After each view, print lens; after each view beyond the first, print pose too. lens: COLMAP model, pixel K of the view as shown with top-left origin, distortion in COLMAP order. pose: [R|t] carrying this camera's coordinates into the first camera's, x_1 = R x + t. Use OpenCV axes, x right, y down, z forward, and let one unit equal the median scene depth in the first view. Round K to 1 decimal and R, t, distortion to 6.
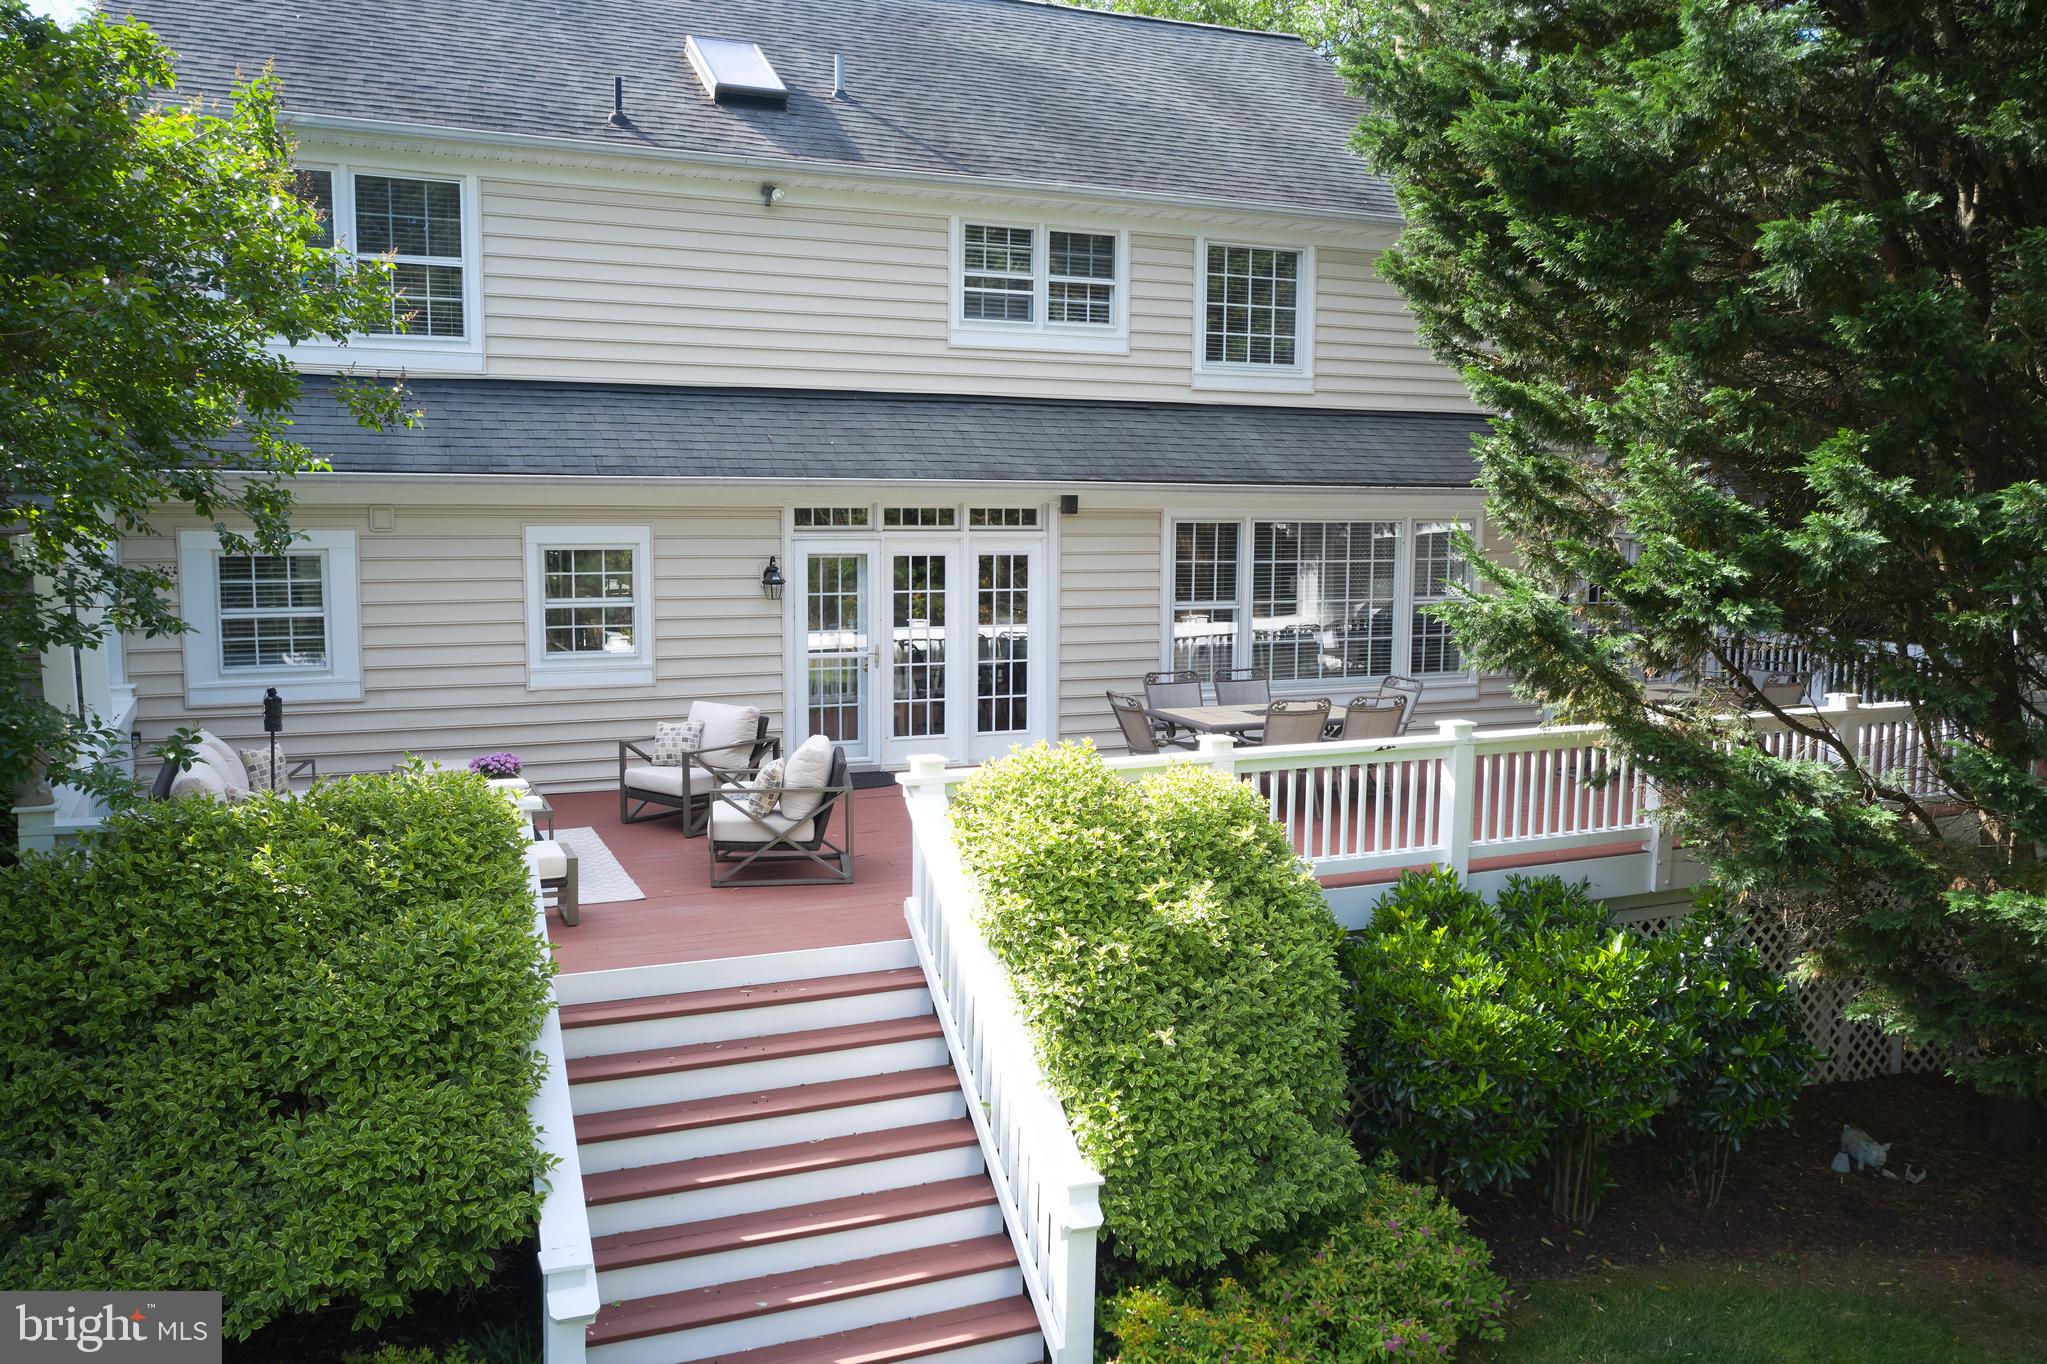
lens RADIAL K [[1605.5, 0, 1015.0], [0, 1605.5, 672.1], [0, 0, 1]] dist [-0.010545, -0.004693]
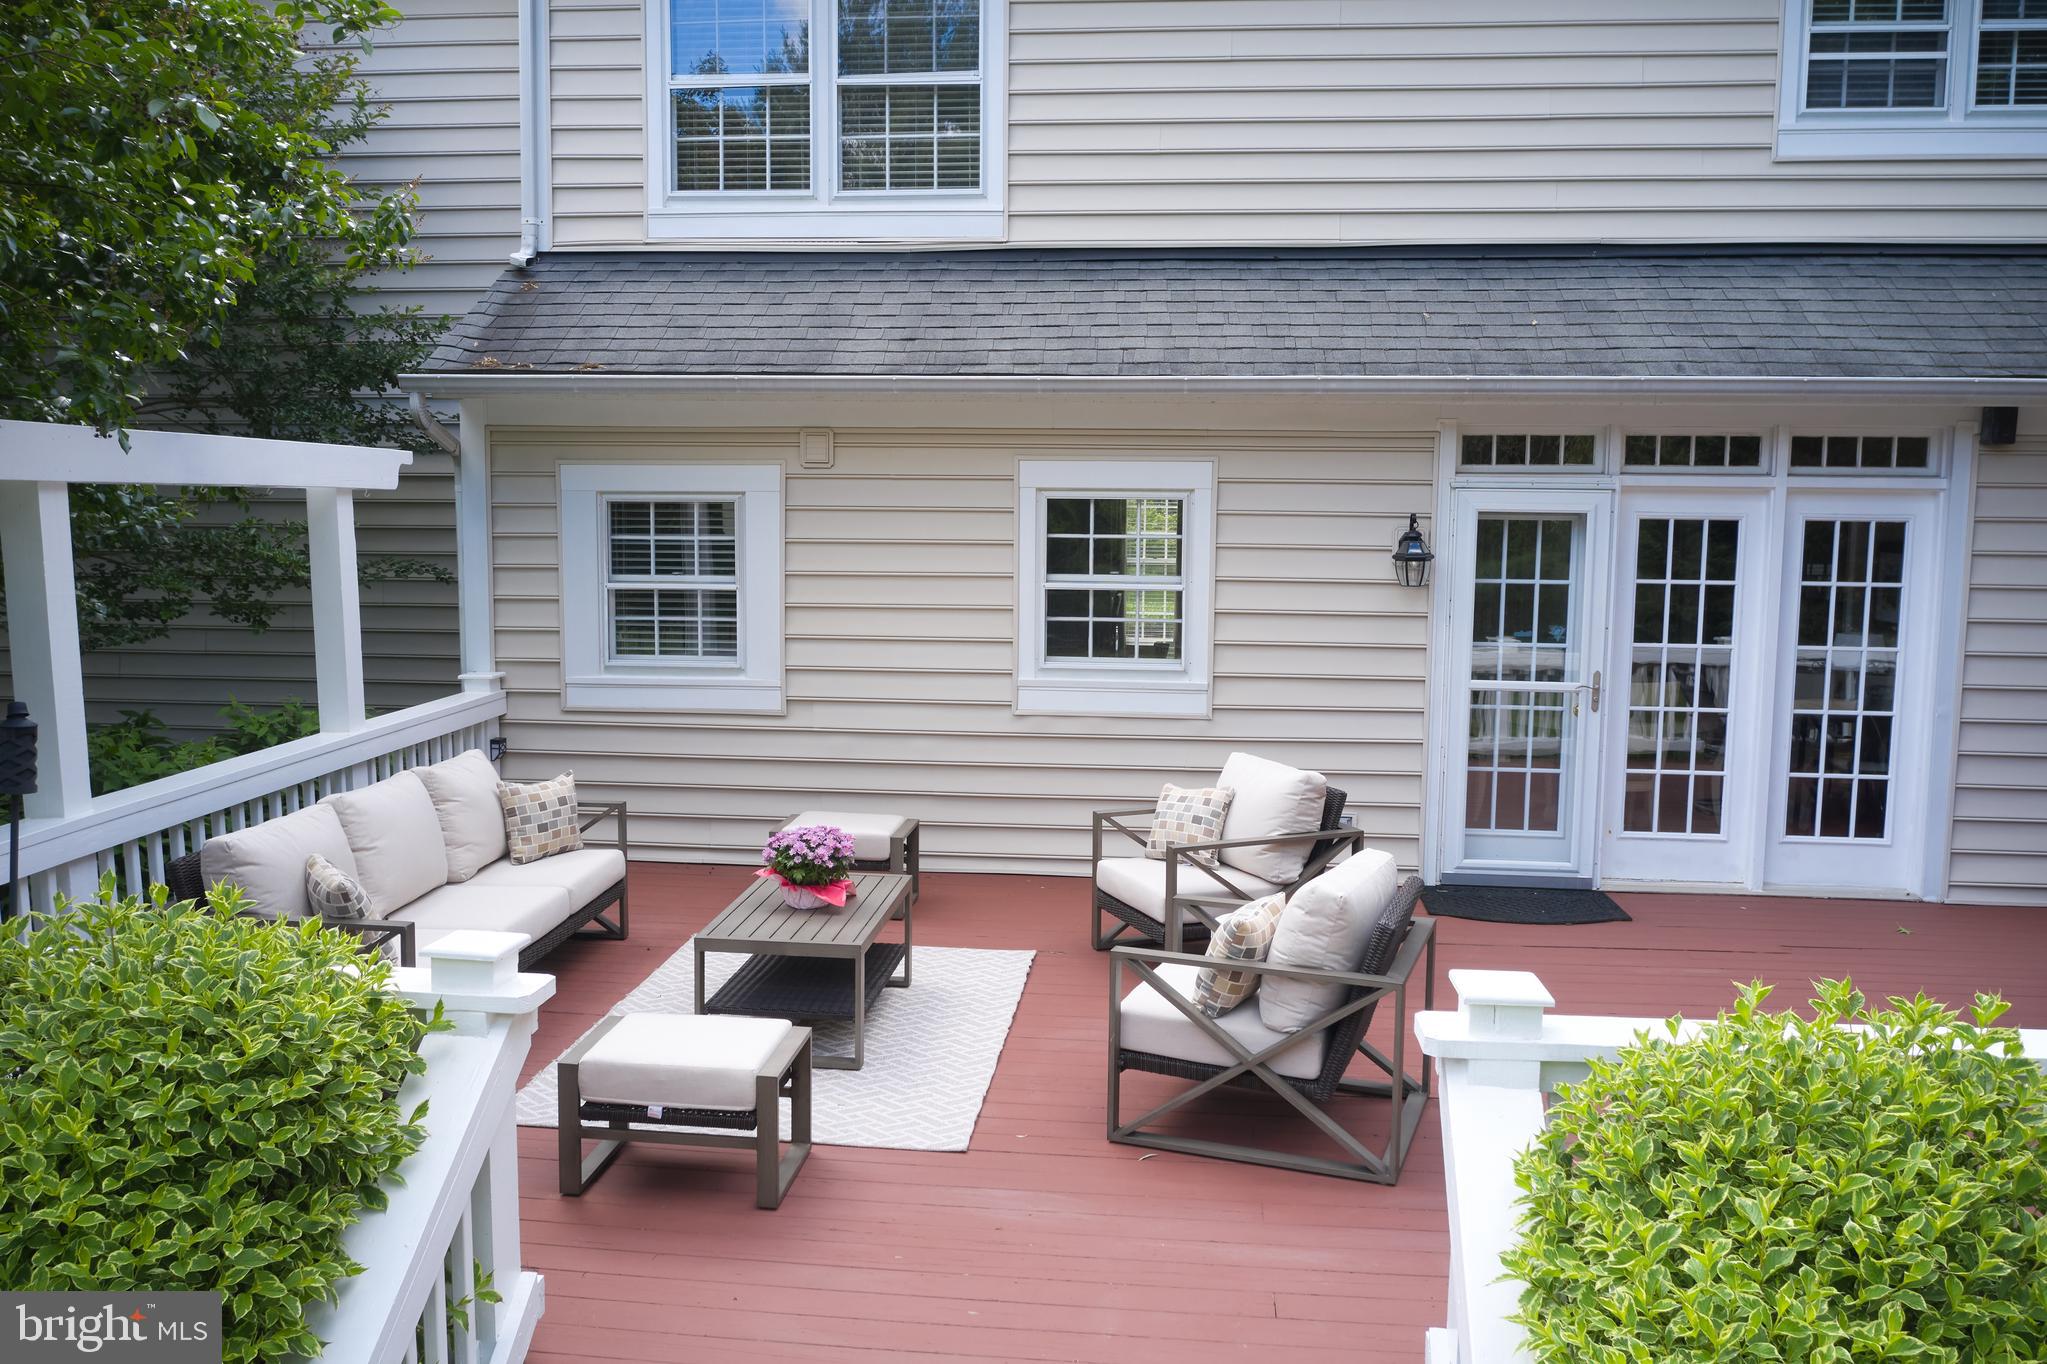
lens RADIAL K [[1605.5, 0, 1036.4], [0, 1605.5, 686.3], [0, 0, 1]] dist [-0.010545, -0.004693]
pose [[0.871685, 0.056599, -0.486787, 0.019021], [-0.054220, 0.998348, 0.018988, -0.011510], [0.487058, 0.009842, 0.873314, 0.391074]]
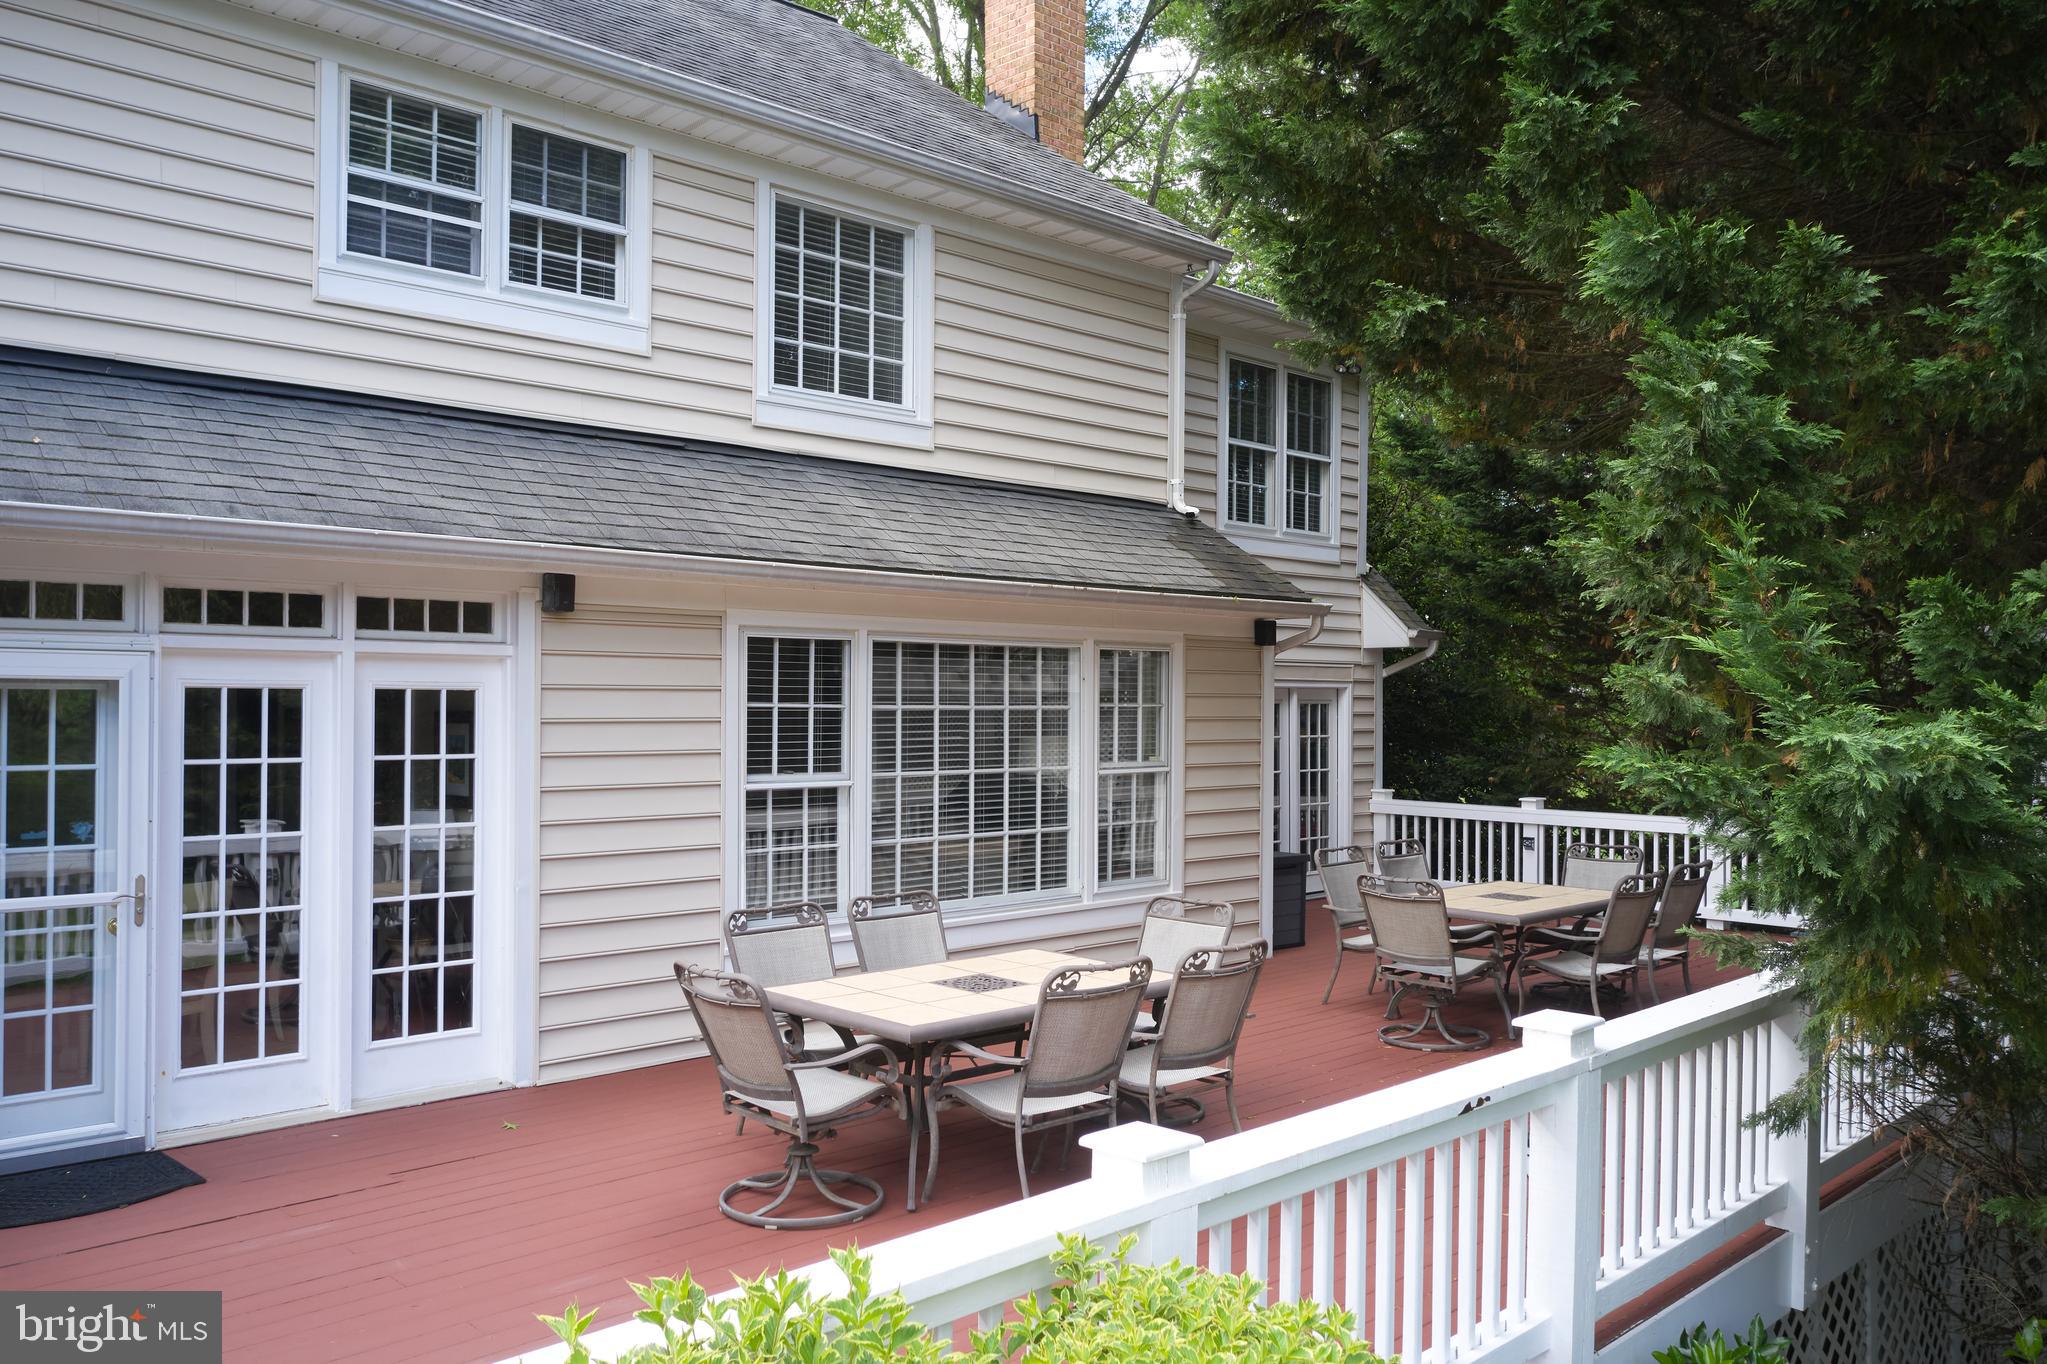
lens RADIAL K [[1605.5, 0, 1021.6], [0, 1605.5, 688.1], [0, 0, 1]] dist [-0.010545, -0.004693]
pose [[0.932377, 0.001872, 0.361482, -0.015328], [0.036813, 0.994296, -0.100099, -0.015038], [-0.359607, 0.106637, 0.926990, 0.465204]]
